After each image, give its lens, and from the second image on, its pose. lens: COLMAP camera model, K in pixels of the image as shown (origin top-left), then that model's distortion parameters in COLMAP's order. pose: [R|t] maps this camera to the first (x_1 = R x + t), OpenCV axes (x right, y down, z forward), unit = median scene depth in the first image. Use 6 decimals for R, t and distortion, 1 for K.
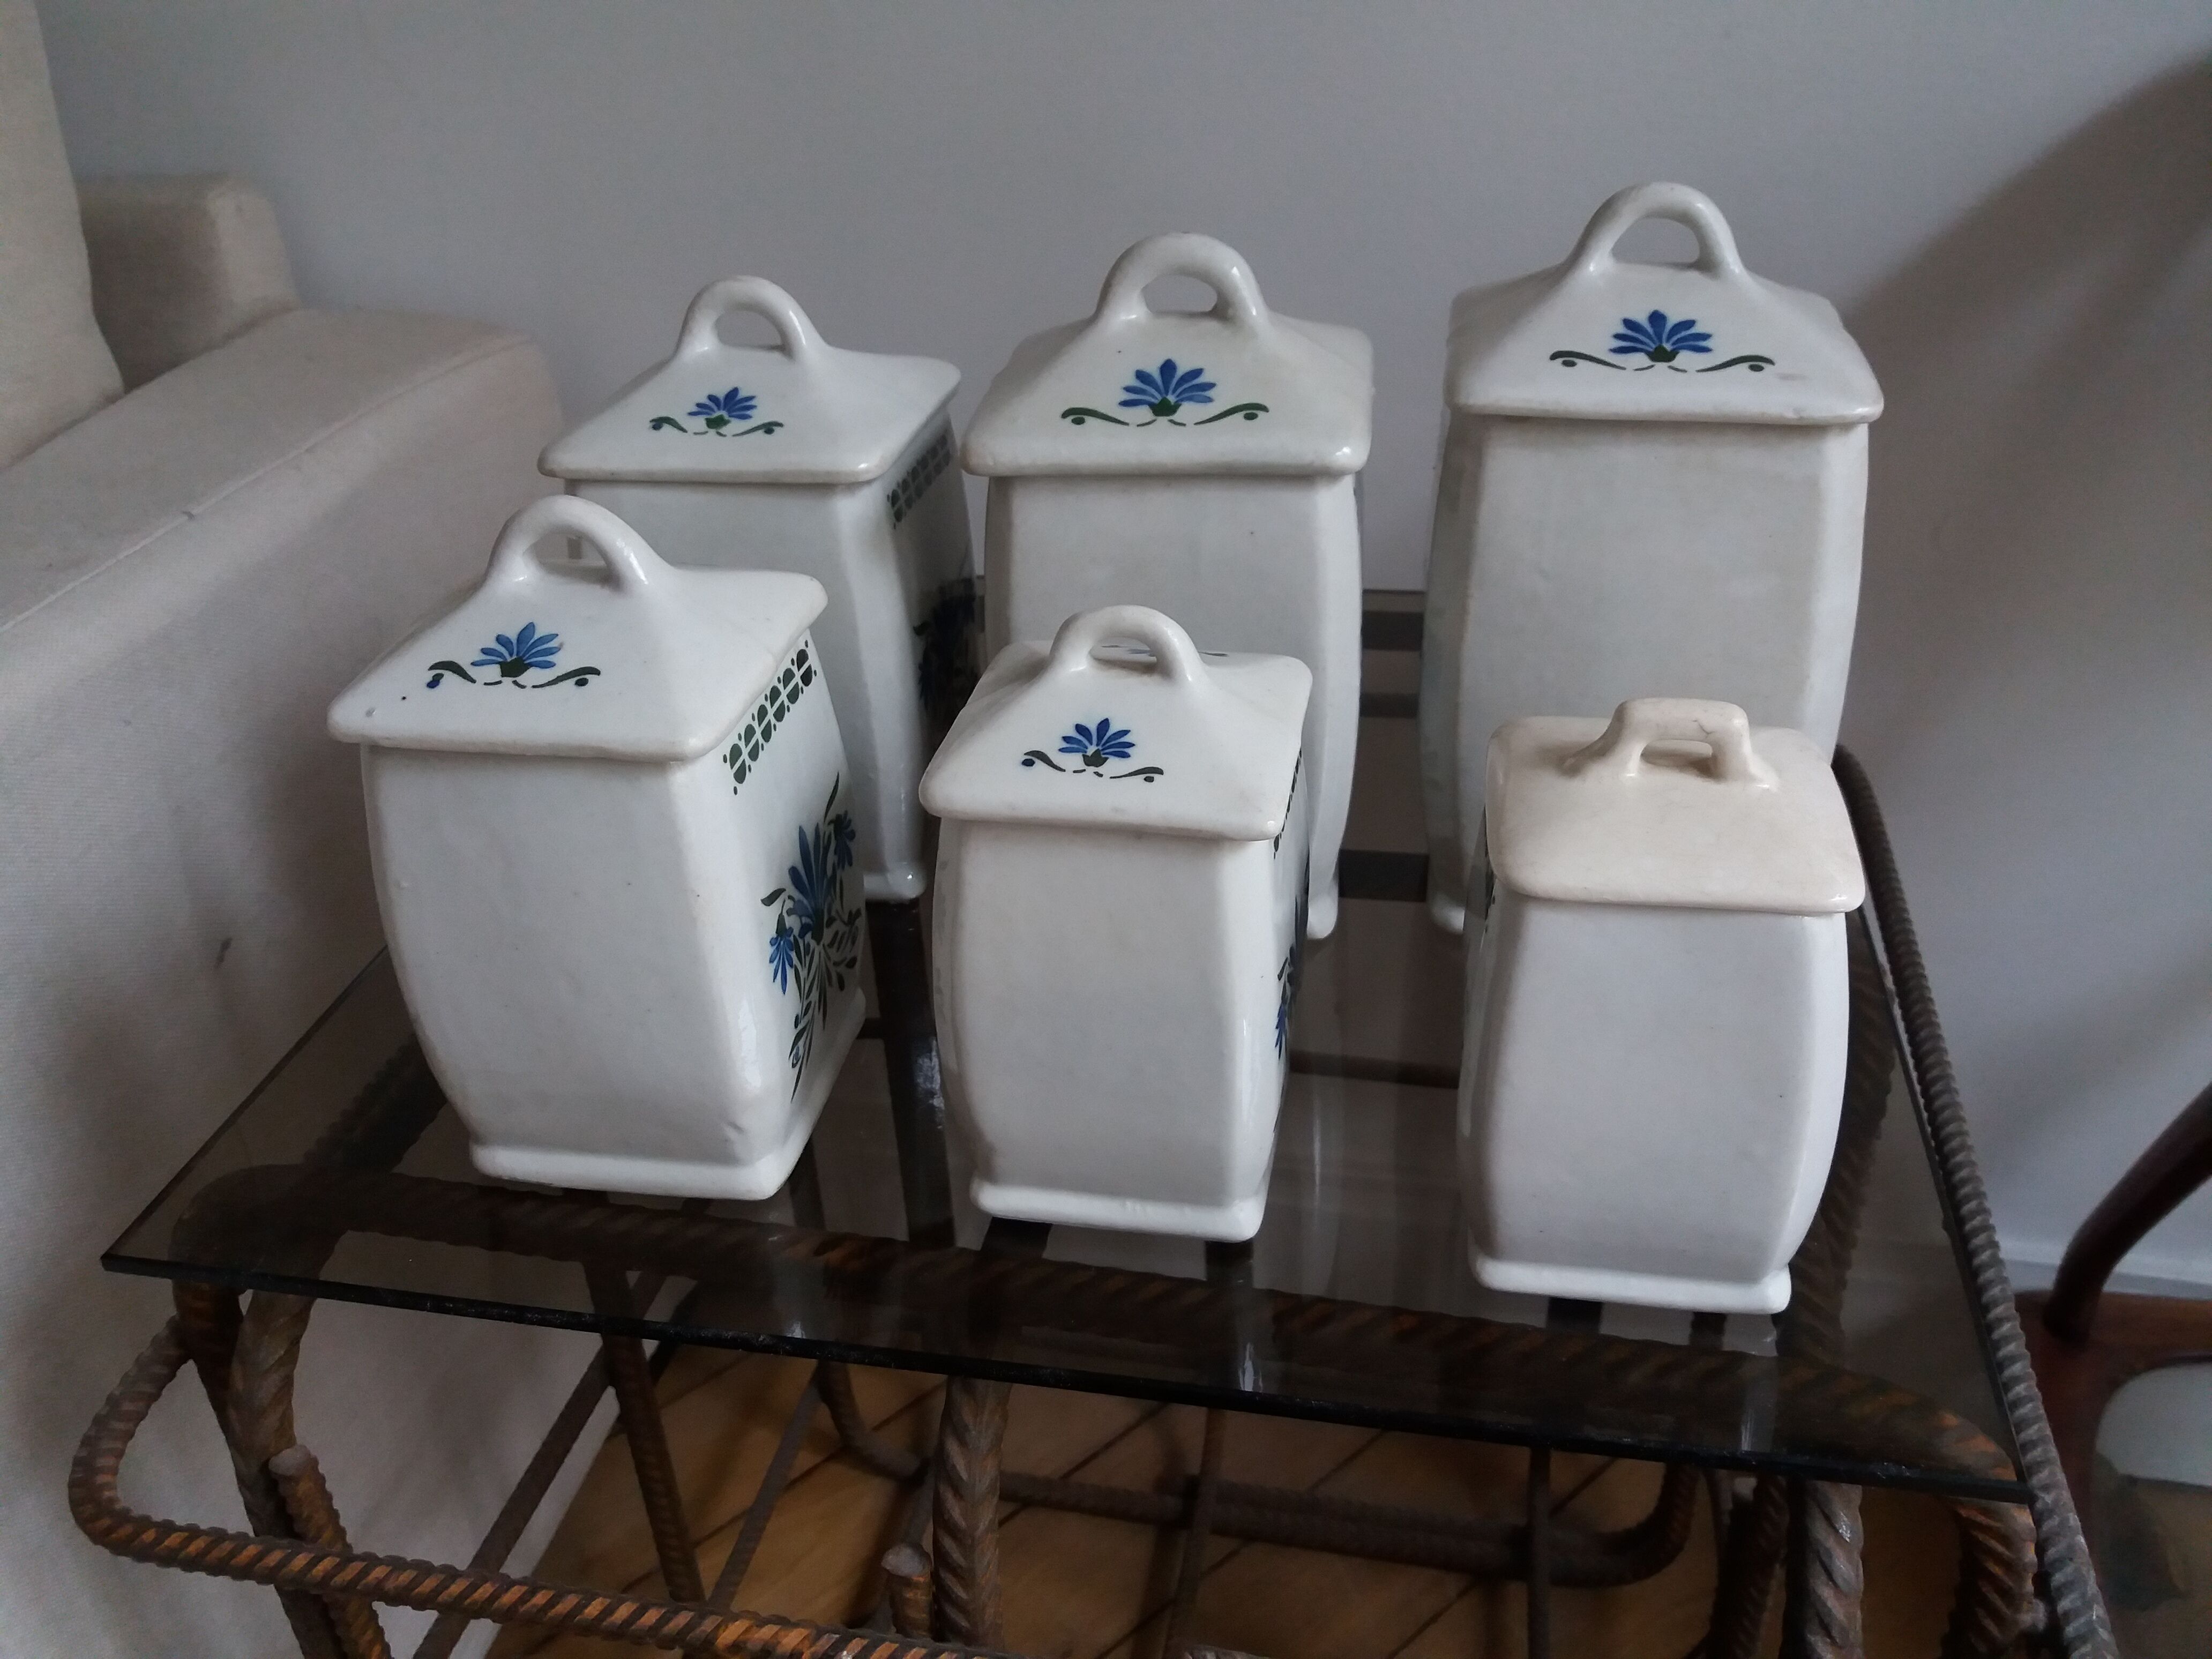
lens RADIAL K [[1859.9, 0, 1106.5], [0, 1859.9, 900.5], [0, 0, 1]] dist [0.029121, -0.051746]
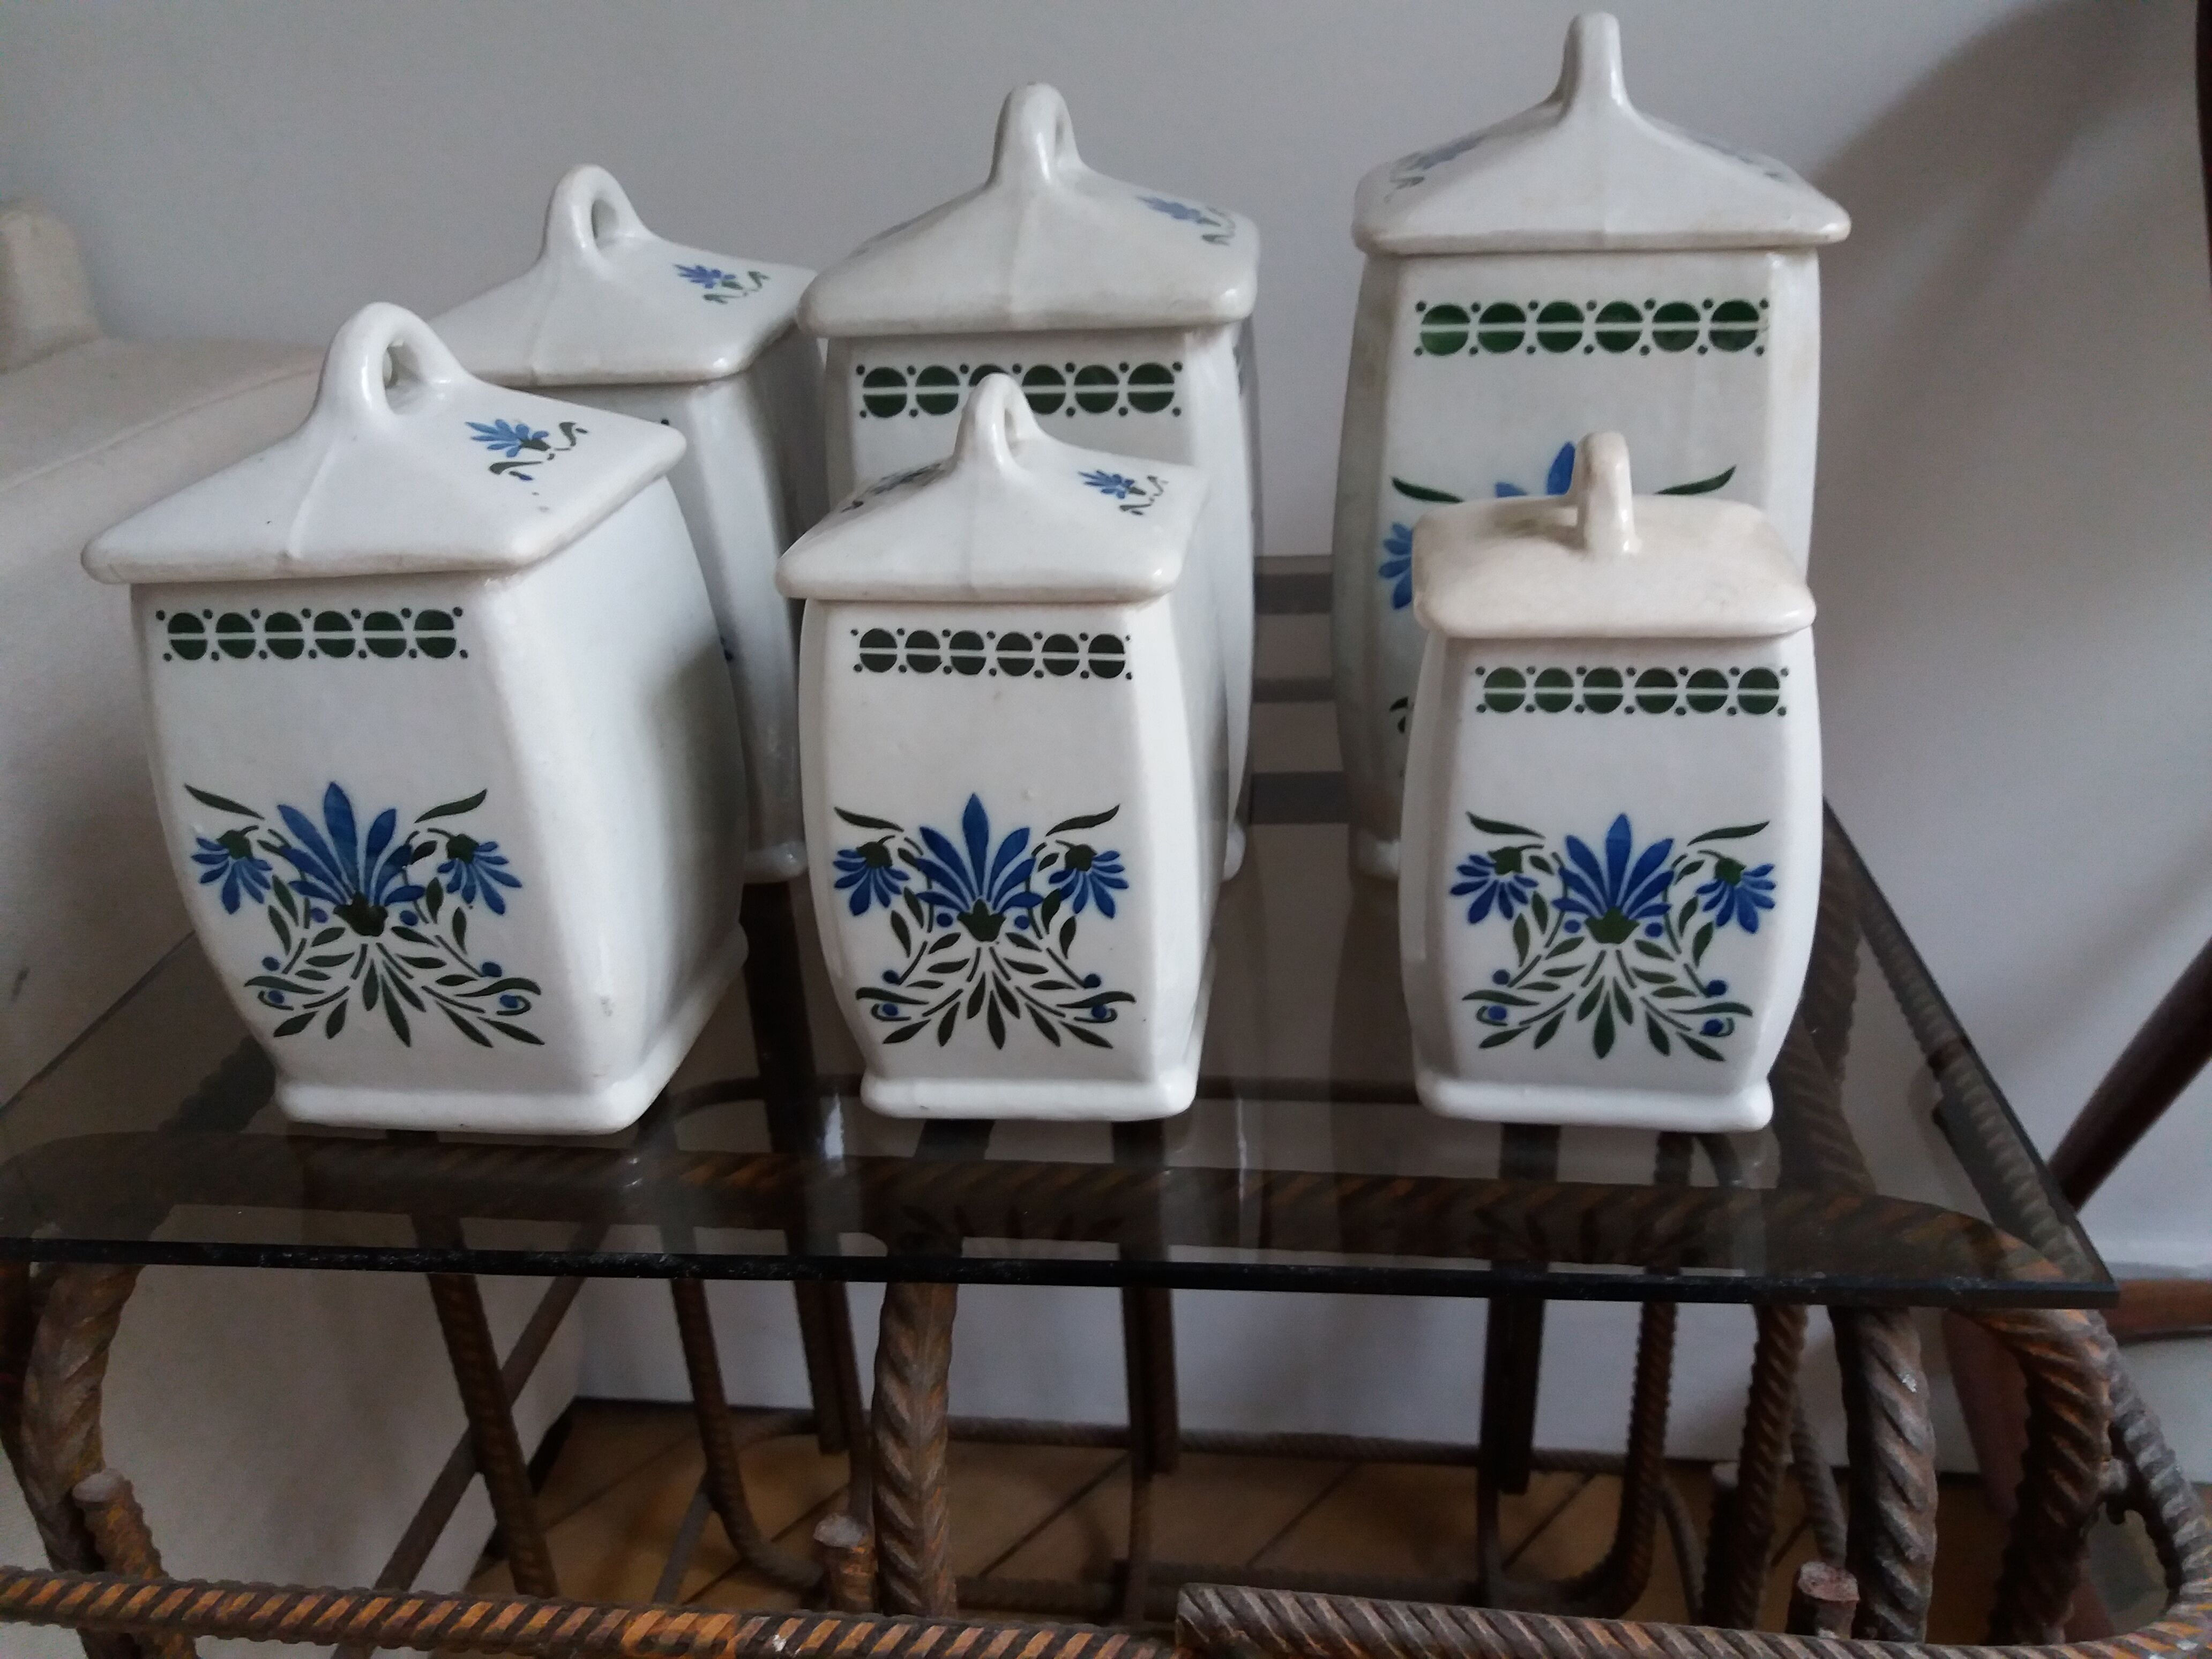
lens RADIAL K [[1859.9, 0, 1106.5], [0, 1859.9, 900.5], [0, 0, 1]] dist [0.029121, -0.051746]
pose [[0.995368, -0.054467, 0.079219, -0.038309], [0.061464, 0.994156, -0.088752, 0.148098], [-0.073922, 0.093210, 0.992899, 0.110558]]
